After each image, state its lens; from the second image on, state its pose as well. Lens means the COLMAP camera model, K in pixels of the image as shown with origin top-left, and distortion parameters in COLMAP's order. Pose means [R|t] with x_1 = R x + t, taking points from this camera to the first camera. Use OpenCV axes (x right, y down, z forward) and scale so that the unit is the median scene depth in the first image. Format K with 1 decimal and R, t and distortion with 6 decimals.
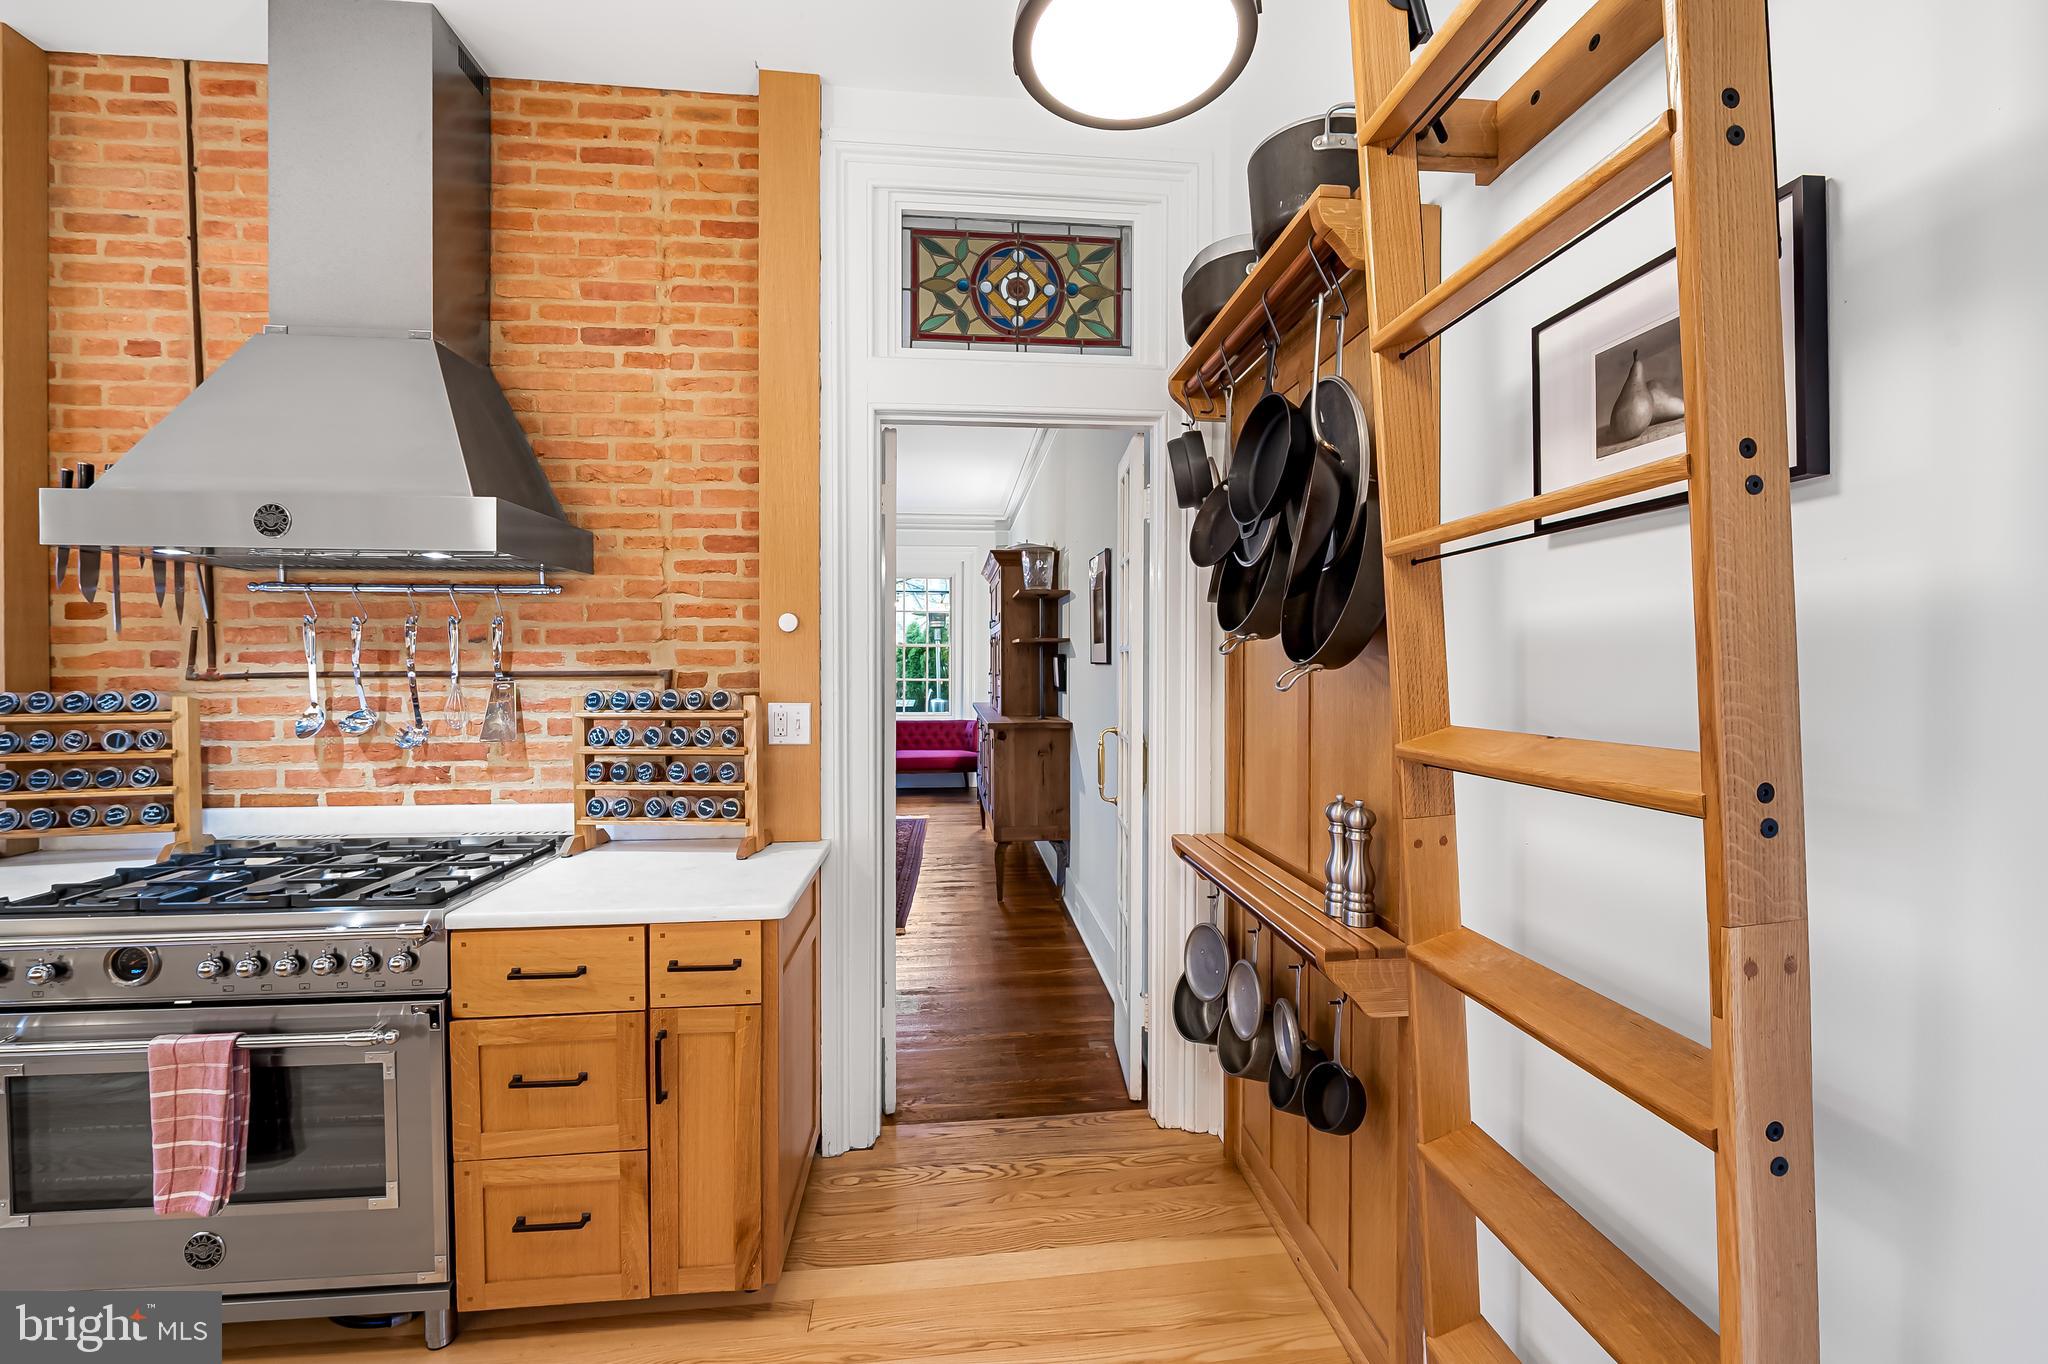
lens RADIAL K [[812.7, 0, 1028.1], [0, 812.7, 676.4], [0, 0, 1]] dist [-0.003403, -0.000786]
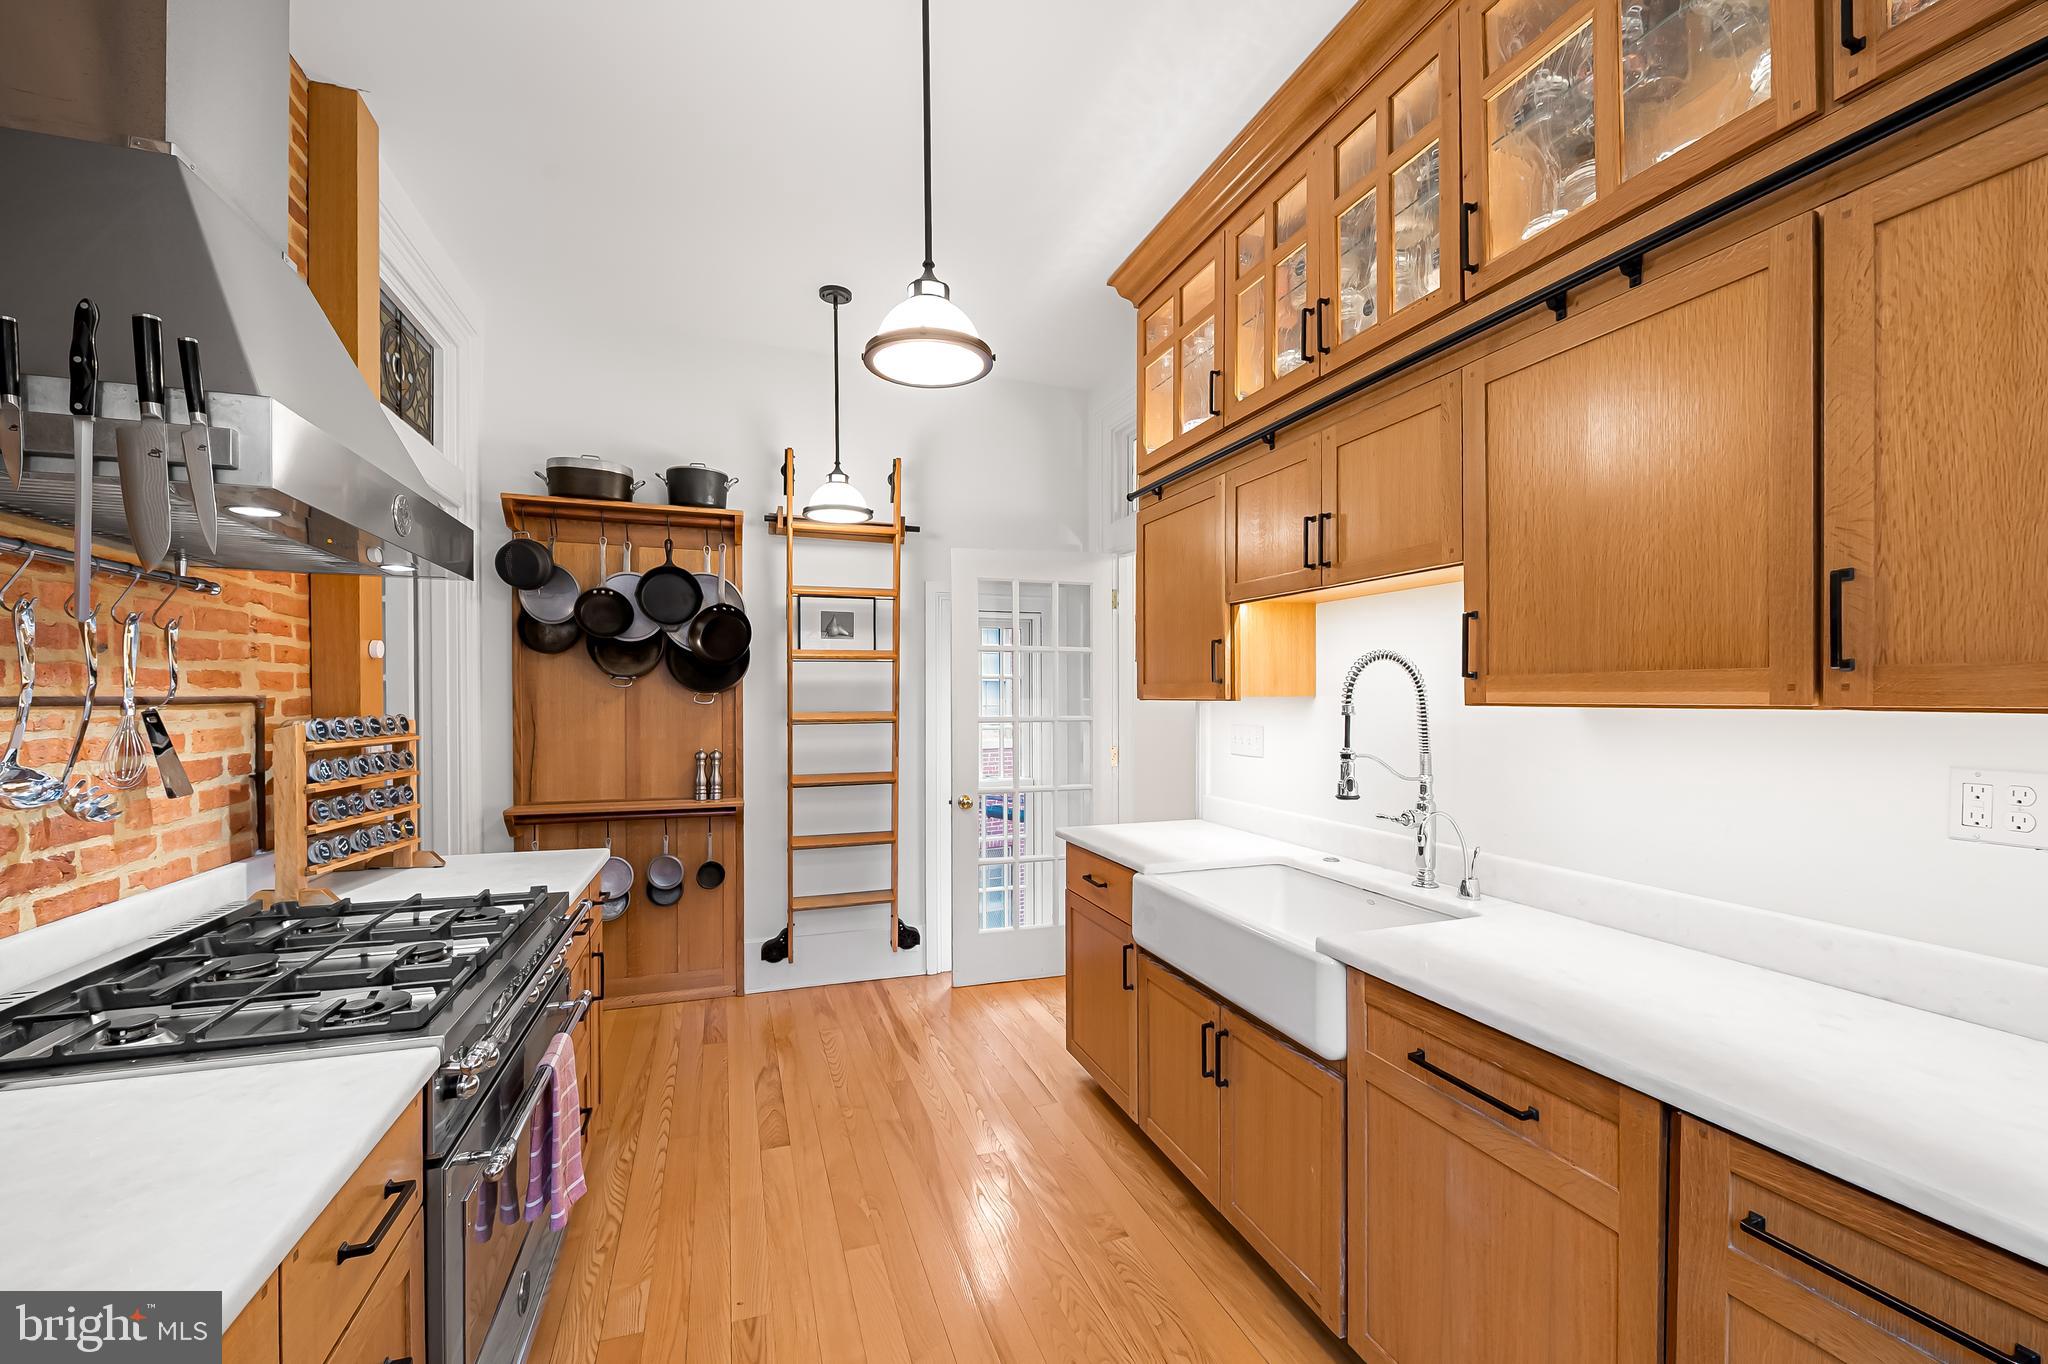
lens RADIAL K [[831.2, 0, 1027.0], [0, 831.2, 706.3], [0, 0, 1]] dist [-0.000585, -0.000630]
pose [[-0.236755, -0.010244, 0.971515, -1.513142], [0.011677, 0.999842, 0.013388, 0.000989], [-0.971499, 0.014514, -0.236598, 0.451575]]
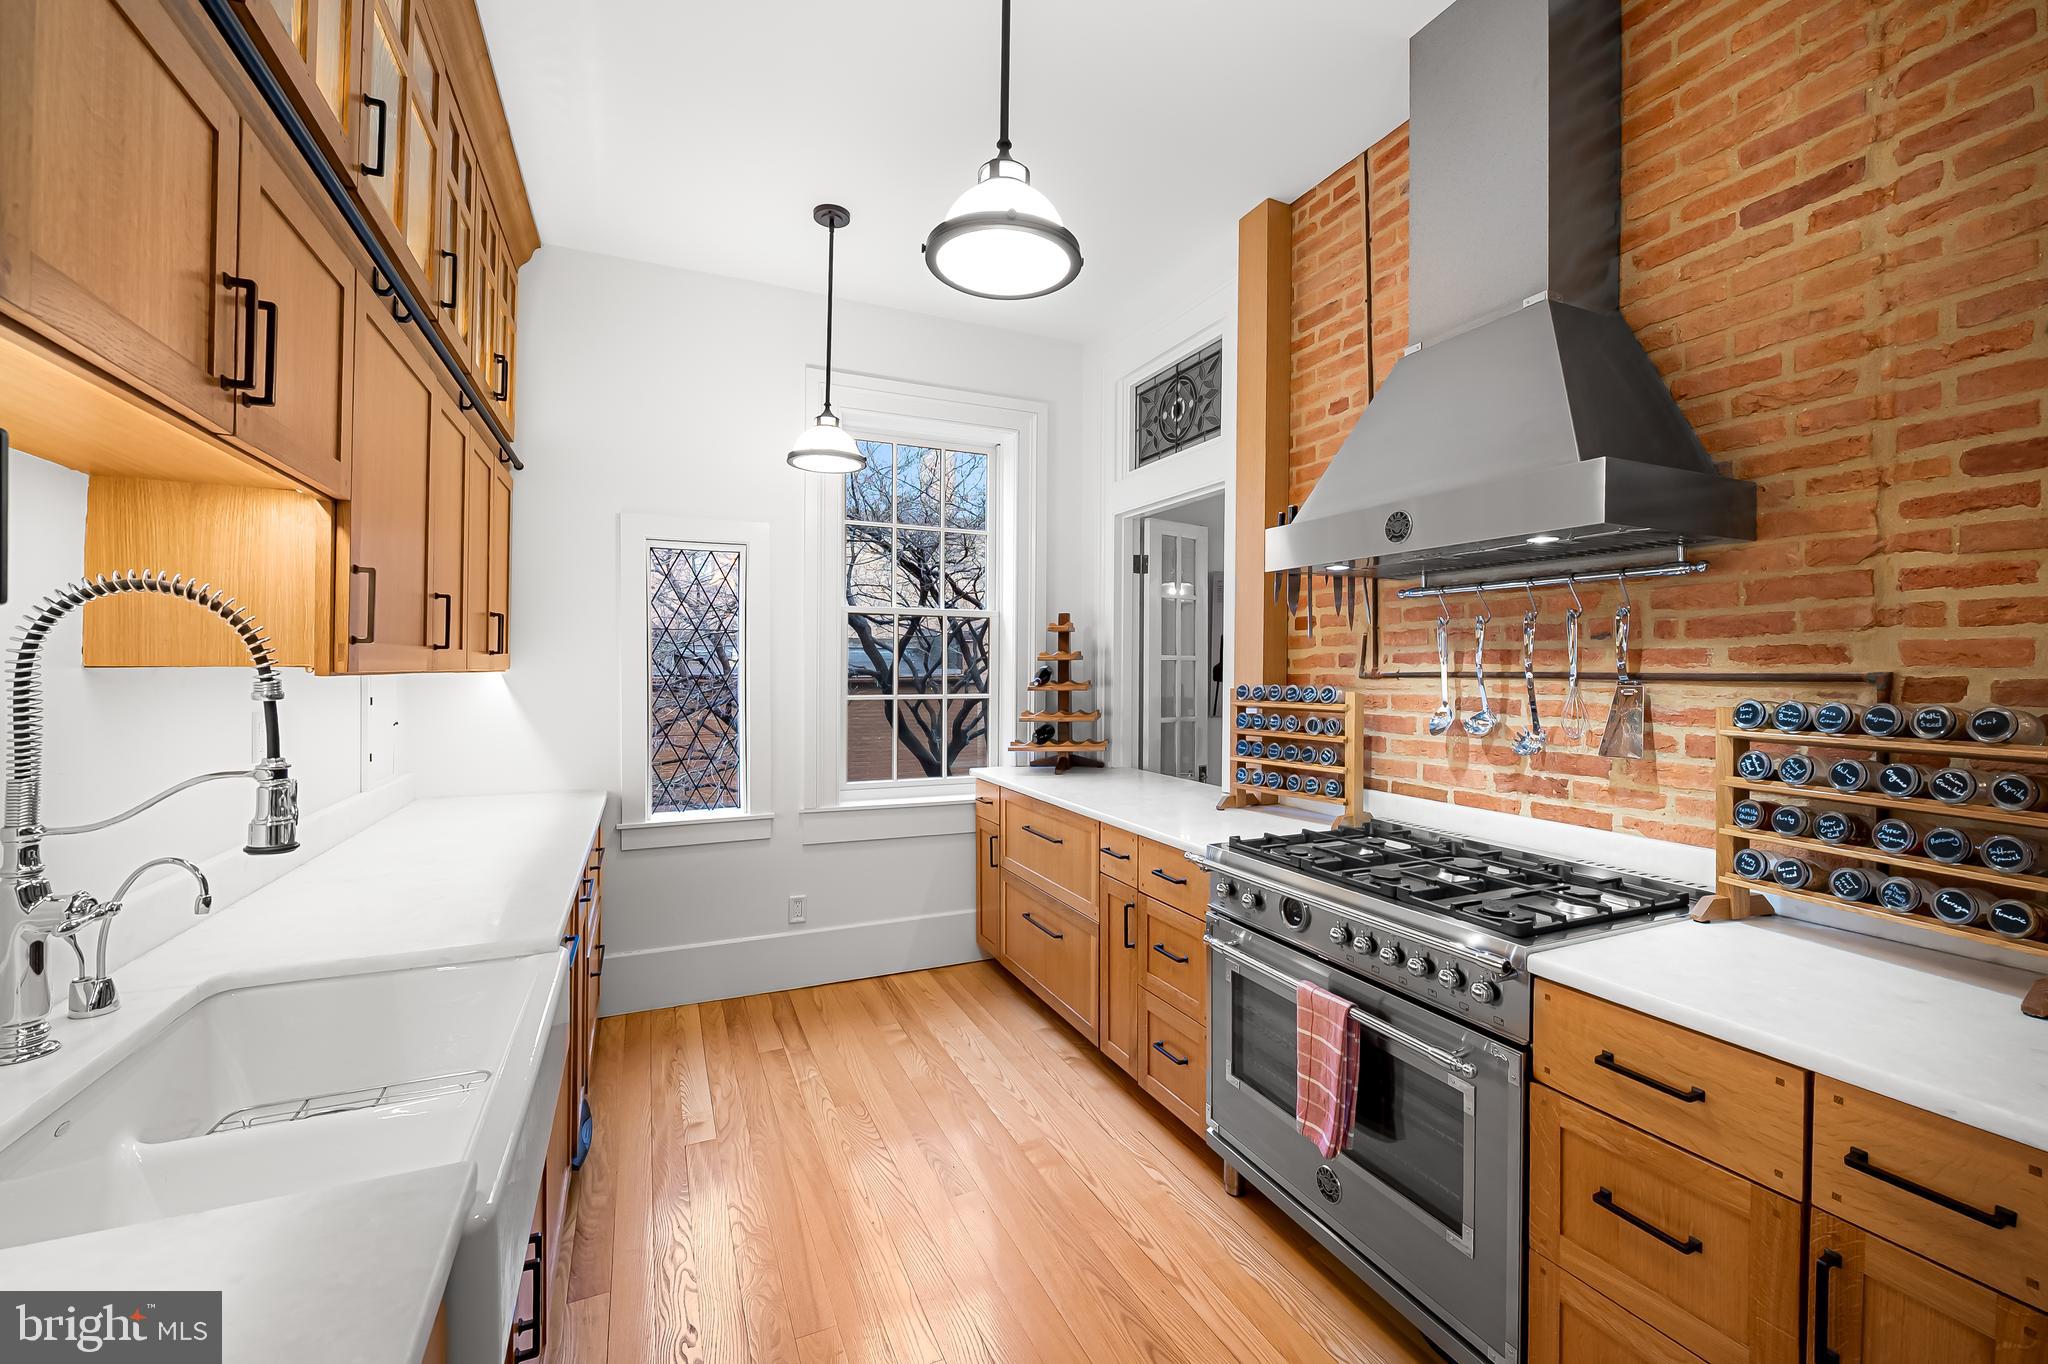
lens RADIAL K [[841.3, 0, 1031.1], [0, 841.3, 671.1], [0, 0, 1]] dist [-0.009219, -0.000799]
pose [[0.319187, 0.006243, -0.947671, -0.036465], [-0.018720, 0.999825, 0.000282, 0.003008], [0.947507, 0.017651, 0.319248, 0.155914]]
